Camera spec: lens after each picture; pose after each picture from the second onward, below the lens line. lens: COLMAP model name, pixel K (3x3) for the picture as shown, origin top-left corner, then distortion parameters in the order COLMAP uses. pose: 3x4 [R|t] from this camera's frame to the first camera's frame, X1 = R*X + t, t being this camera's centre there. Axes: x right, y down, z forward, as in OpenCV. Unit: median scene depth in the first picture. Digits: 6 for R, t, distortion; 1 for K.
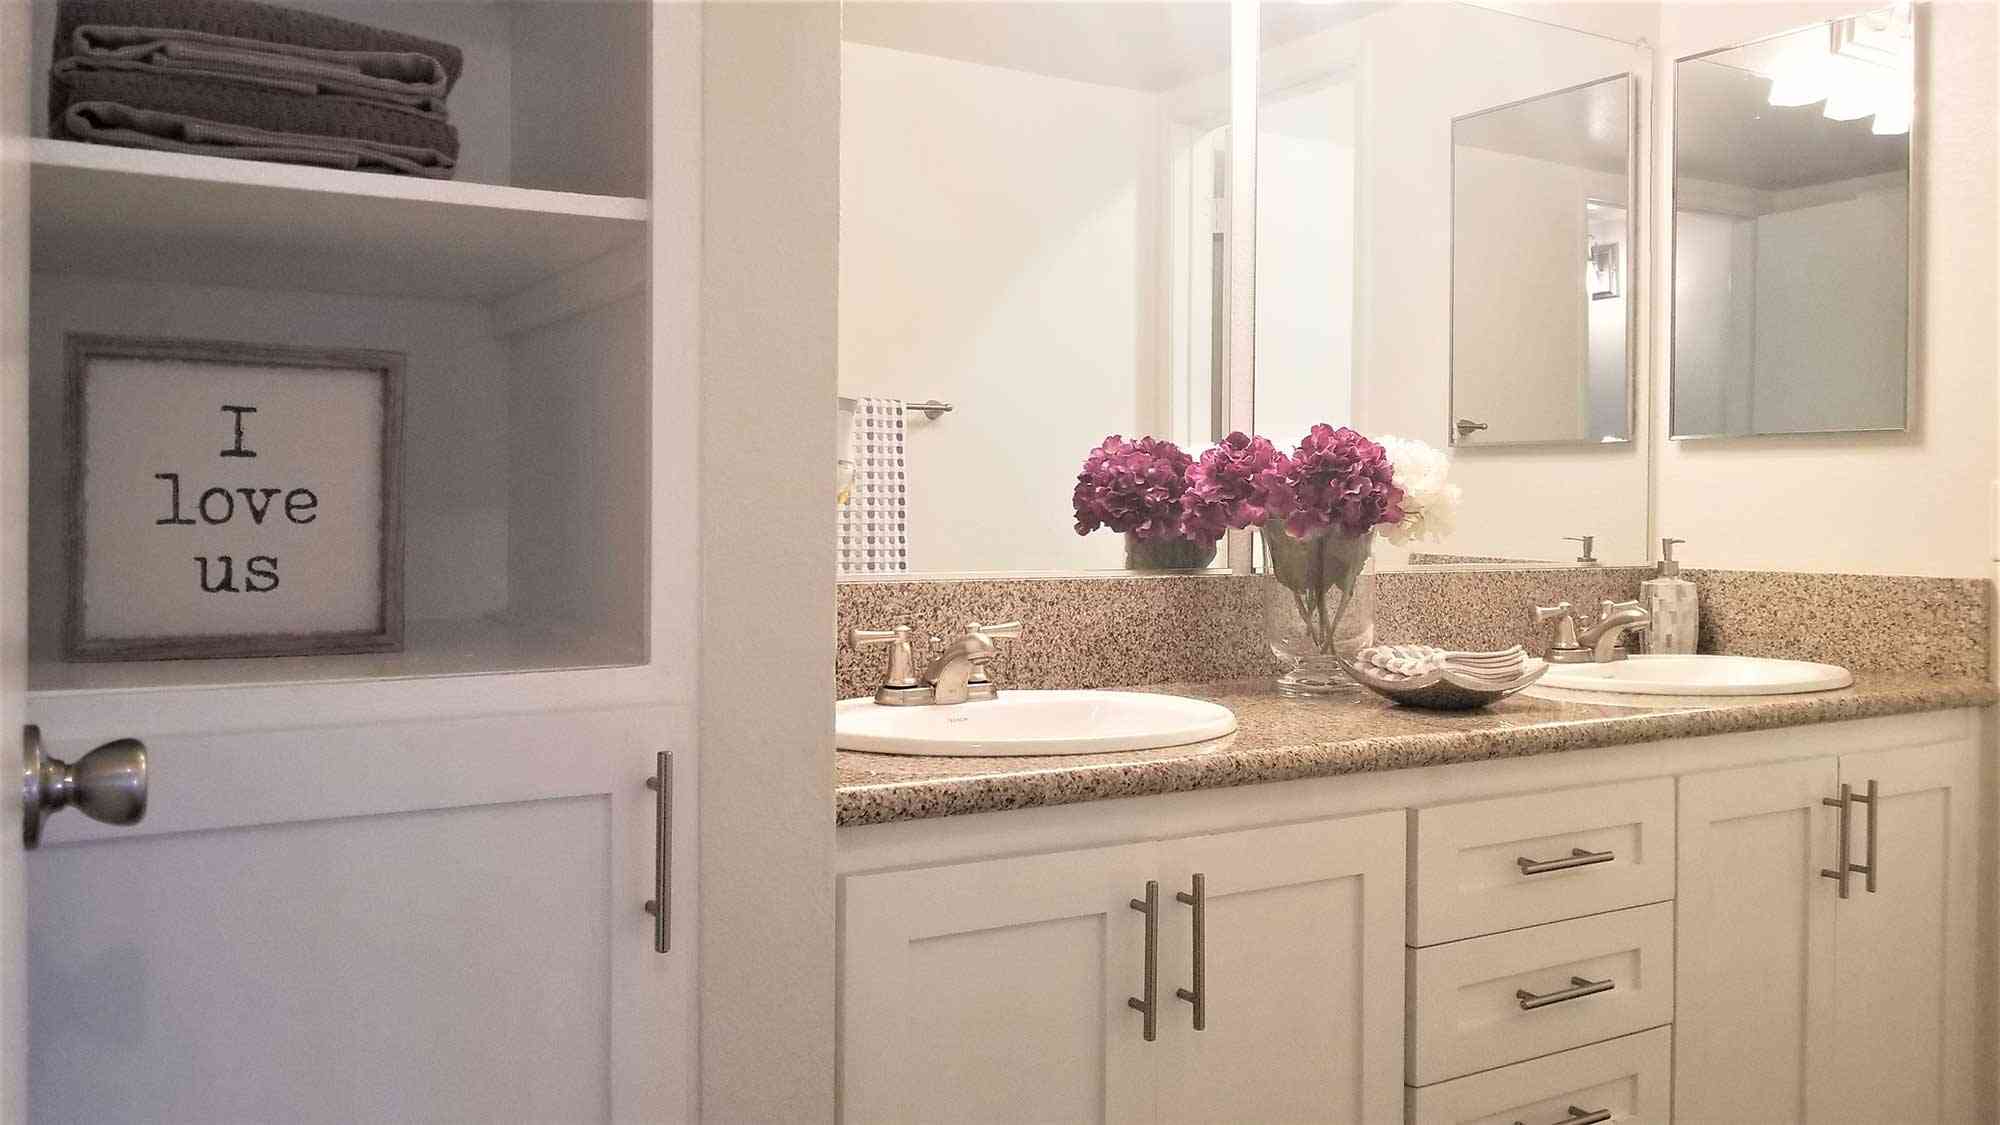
lens RADIAL K [[1594.5, 0, 932.4], [0, 1594.5, 520.0], [0, 0, 1]] dist [-0.007363, -0.014134]
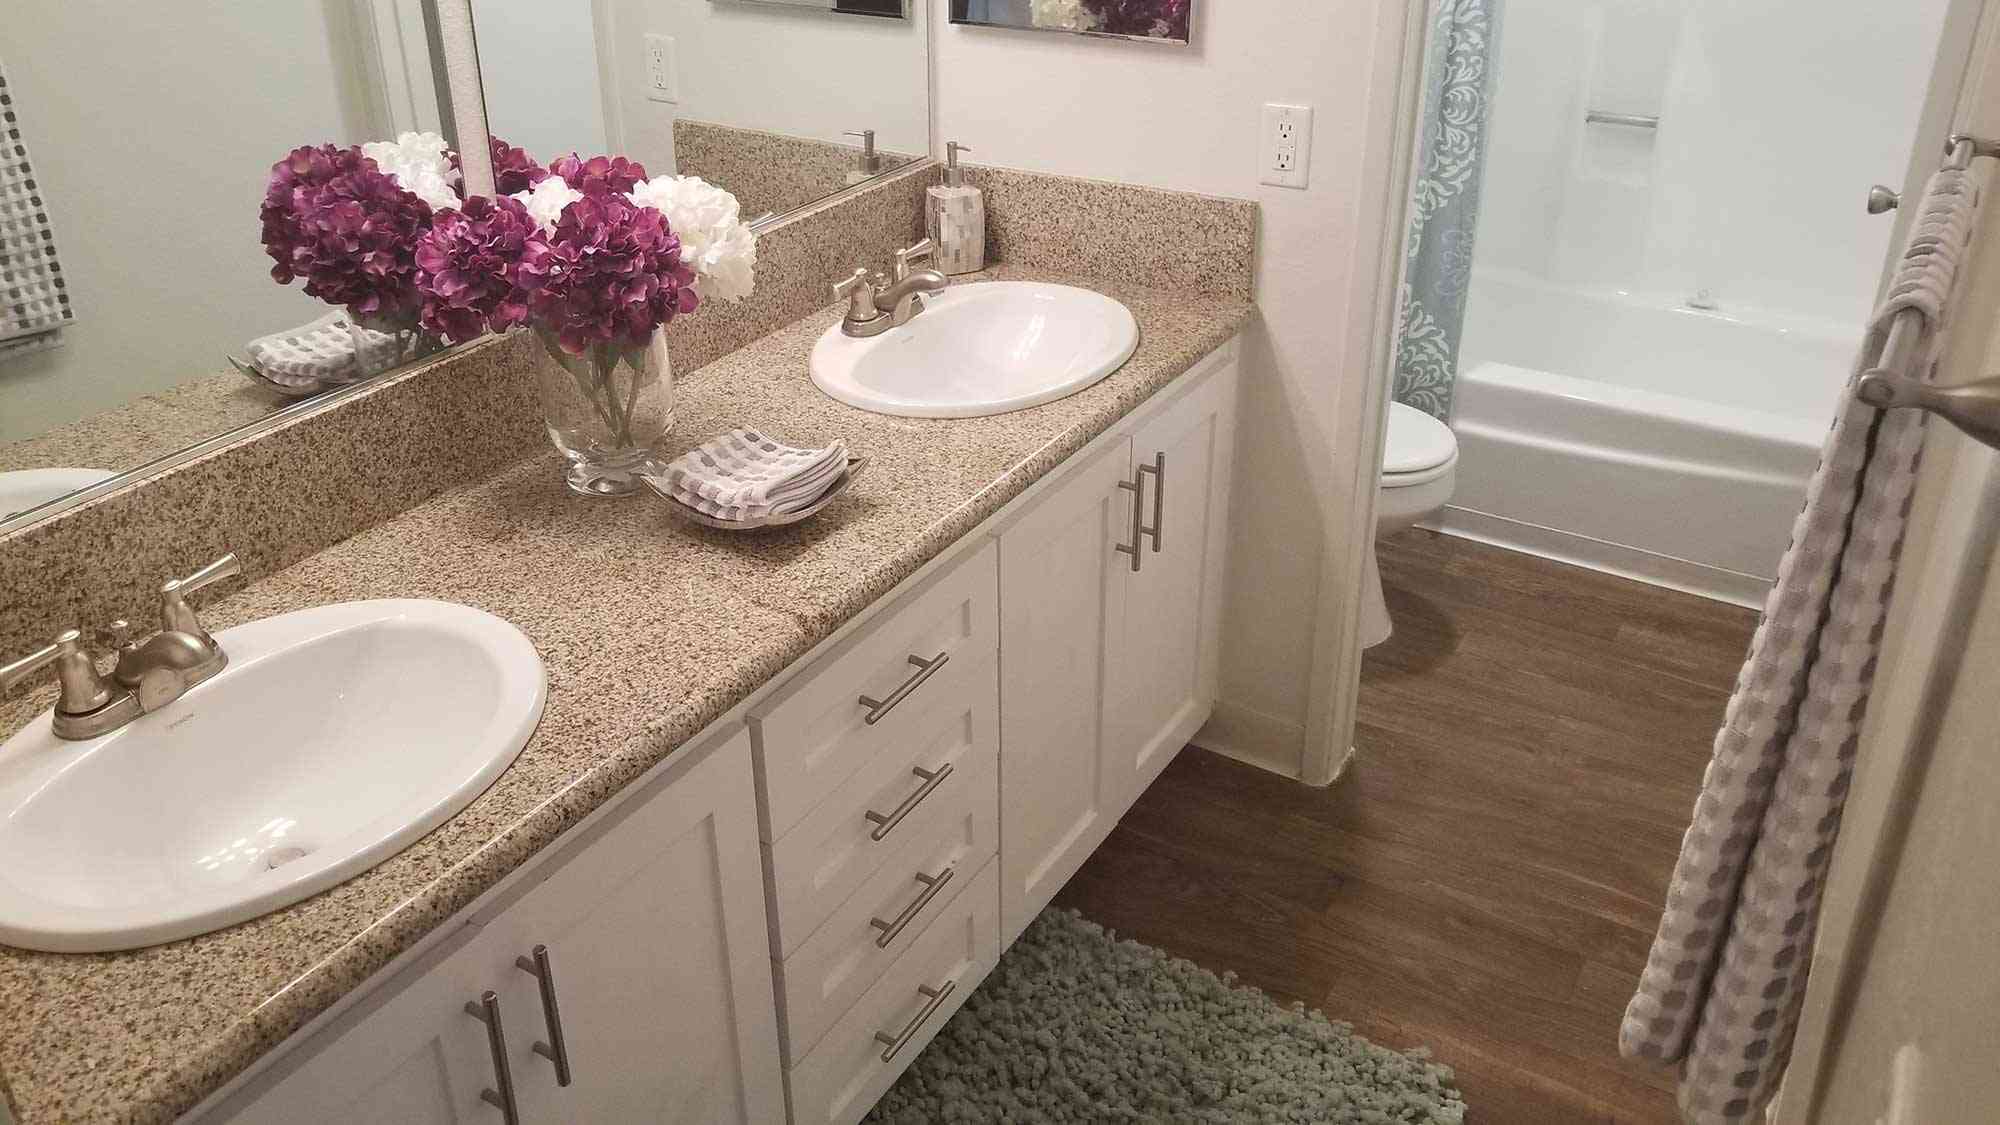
lens RADIAL K [[1594.5, 0, 932.4], [0, 1594.5, 520.0], [0, 0, 1]] dist [-0.007363, -0.014134]
pose [[0.891817, -0.224426, 0.392805, 0.048867], [0.035495, 0.900311, 0.433798, -0.227280], [-0.451003, -0.372926, 0.810878, 0.209264]]
